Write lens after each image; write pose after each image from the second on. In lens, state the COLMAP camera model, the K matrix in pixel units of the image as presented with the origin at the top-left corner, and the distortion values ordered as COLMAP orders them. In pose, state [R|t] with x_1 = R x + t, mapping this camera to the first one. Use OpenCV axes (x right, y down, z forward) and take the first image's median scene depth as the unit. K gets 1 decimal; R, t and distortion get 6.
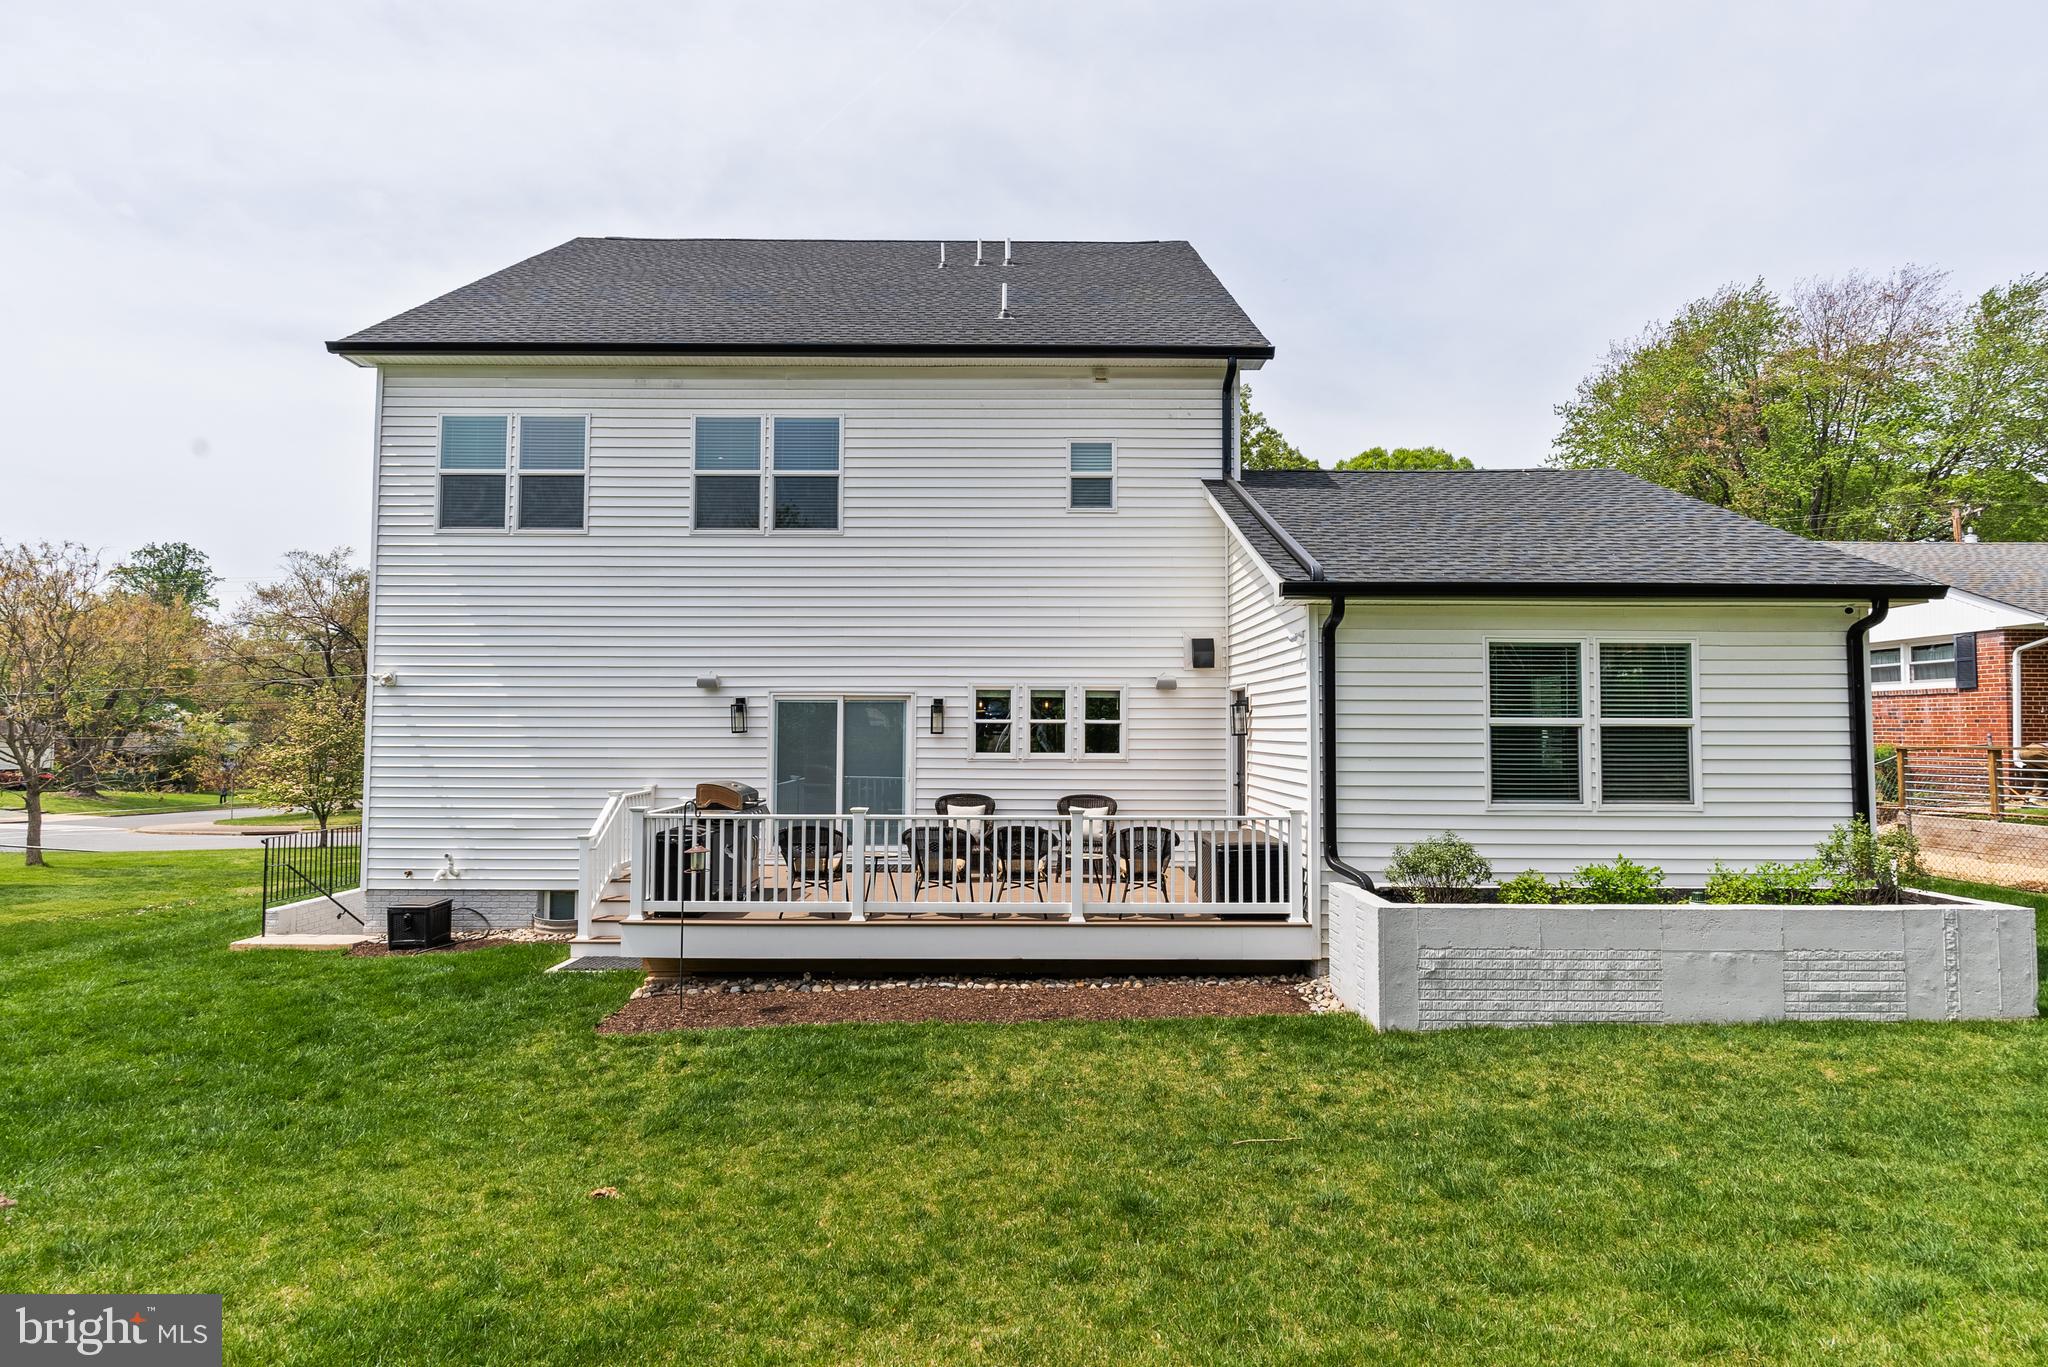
lens RADIAL K [[1049.1, 0, 1024.0], [0, 1049.1, 683.5], [0, 0, 1]] dist [-0.008308, 0.000586]
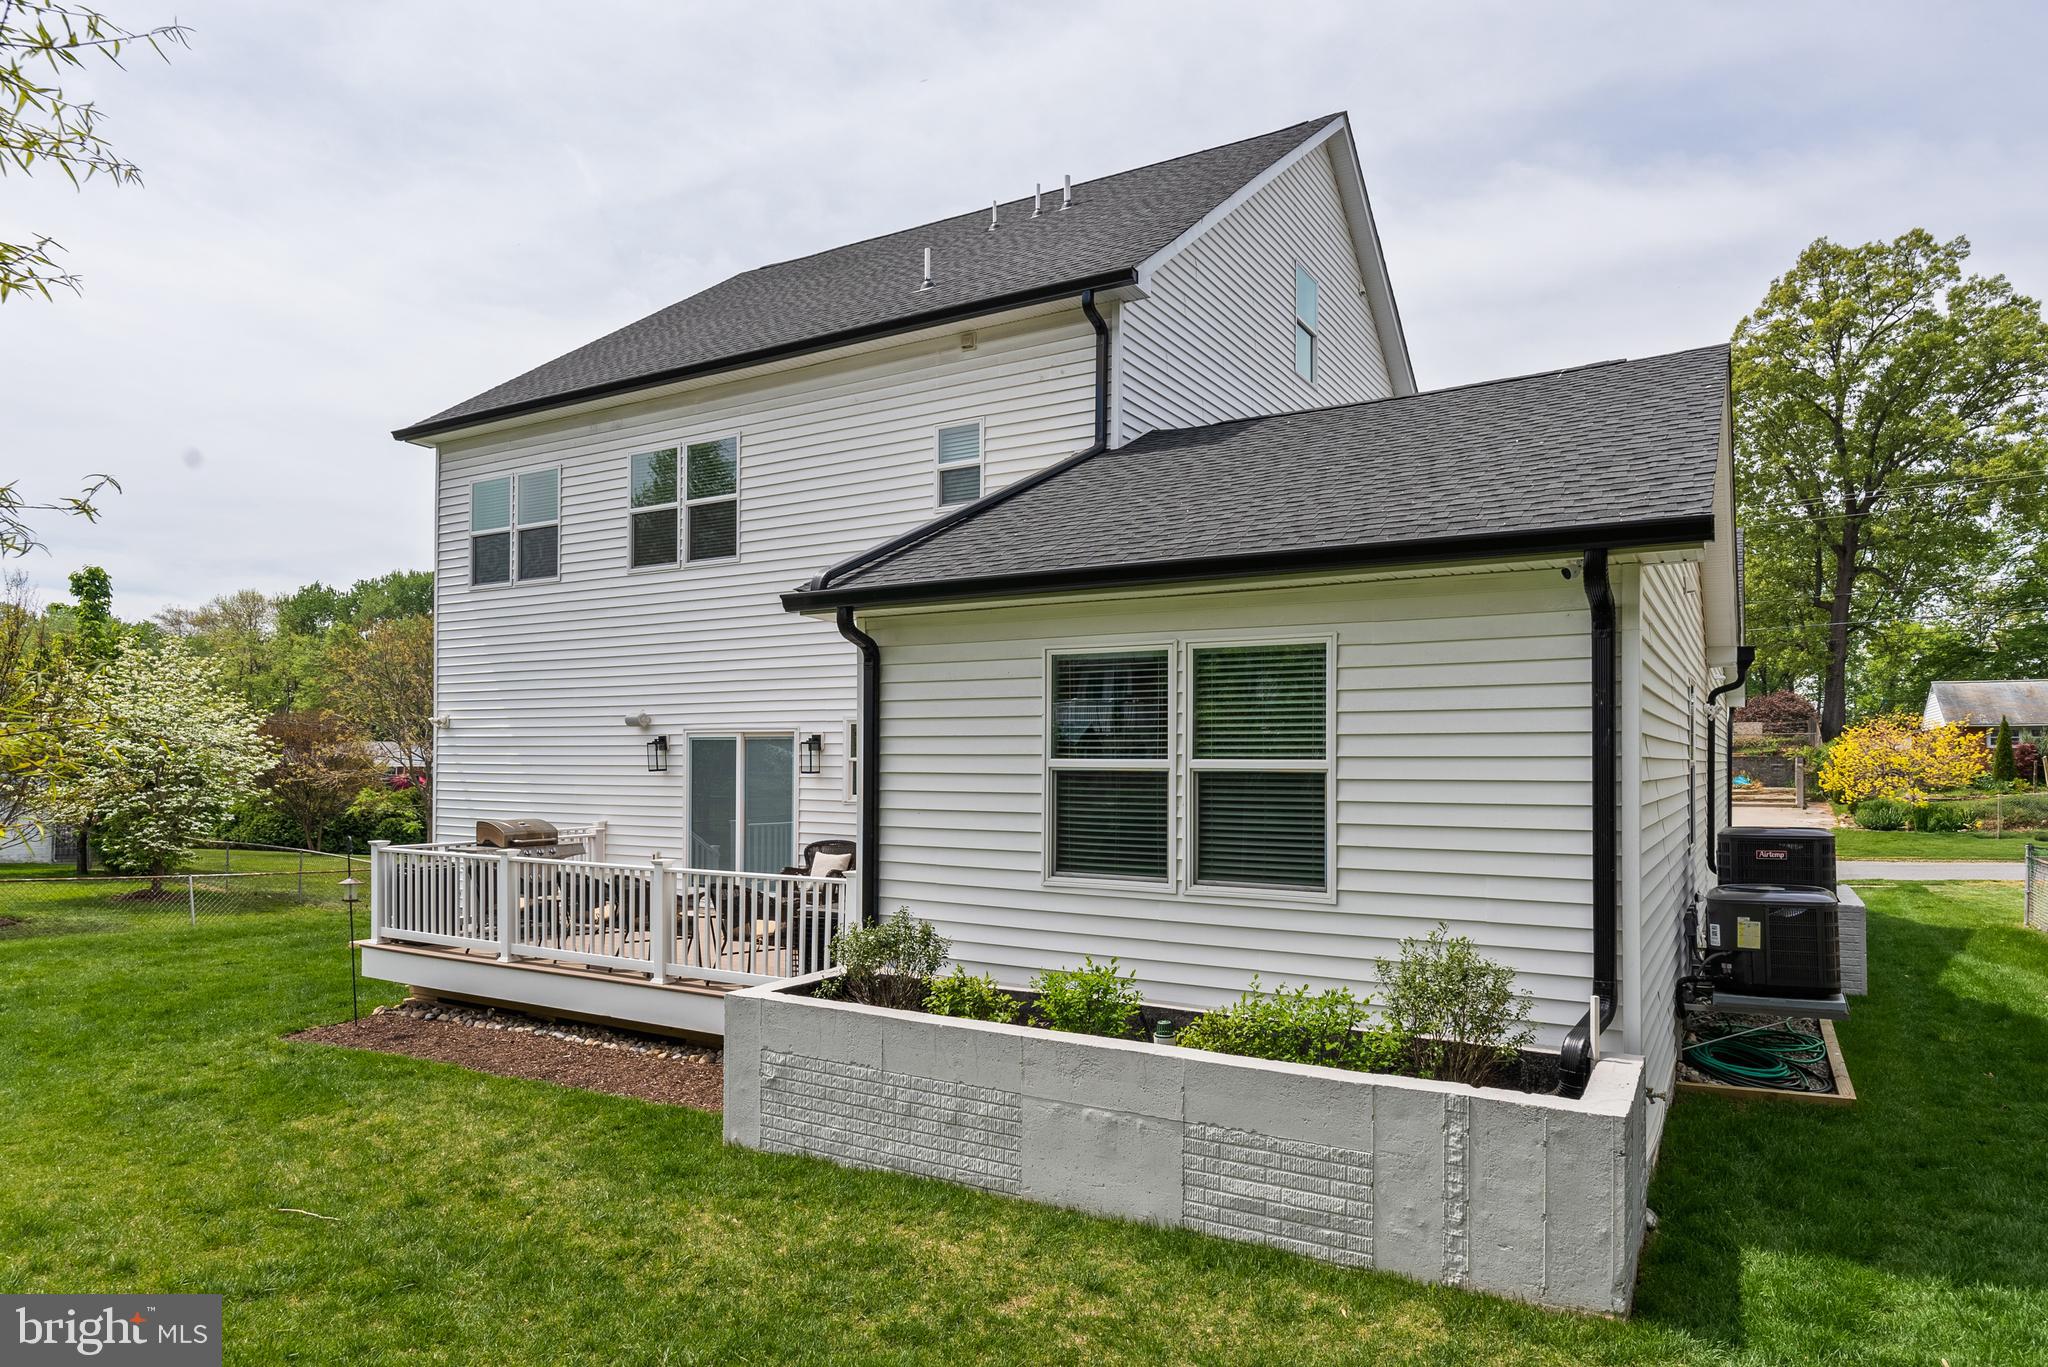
lens RADIAL K [[1226.2, 0, 1025.7], [0, 1226.2, 748.4], [0, 0, 1]] dist [-0.007518, -0.002361]
pose [[0.858688, -0.005363, -0.512470, 0.617850], [0.023585, 0.999299, 0.029061, 0.000007], [0.511955, -0.037041, 0.858213, 0.182731]]
